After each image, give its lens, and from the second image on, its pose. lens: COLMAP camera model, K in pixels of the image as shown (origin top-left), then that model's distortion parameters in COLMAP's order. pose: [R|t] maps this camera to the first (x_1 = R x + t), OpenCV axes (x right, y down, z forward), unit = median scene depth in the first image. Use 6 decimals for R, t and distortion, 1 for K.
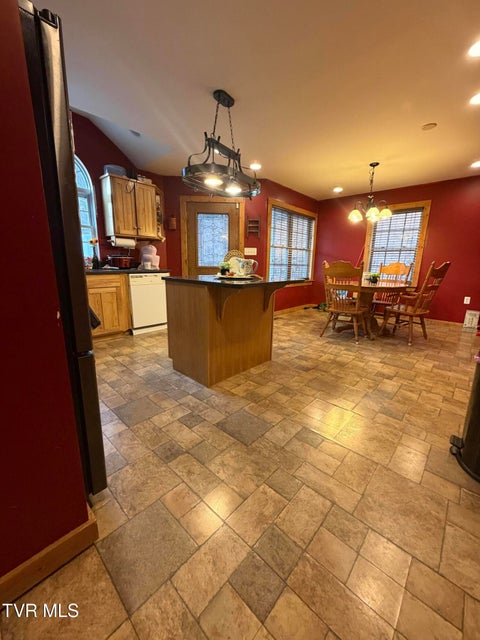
lens RADIAL K [[256.7, 0, 238.9], [0, 256.7, 320.4], [0, 0, 1]] dist [0.000634, -0.000652]
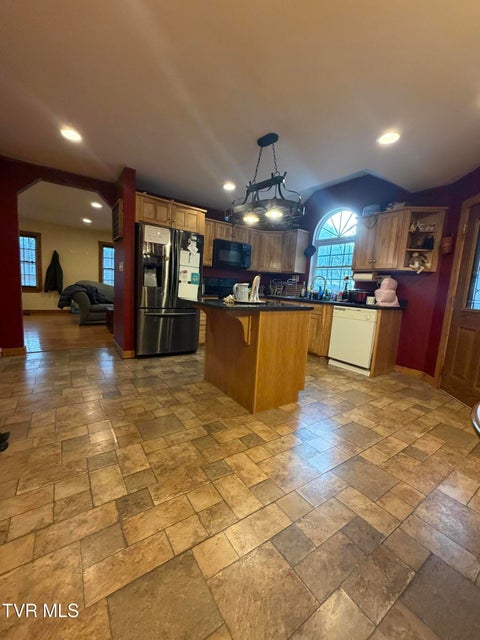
lens RADIAL K [[256.7, 0, 239.0], [0, 256.7, 319.8], [0, 0, 1]] dist [0.000634, -0.000652]
pose [[-0.222994, 0.089964, -0.970660, 1.571199], [-0.276969, 0.948849, 0.151571, -0.397503], [0.934645, 0.302642, -0.186670, 1.906281]]
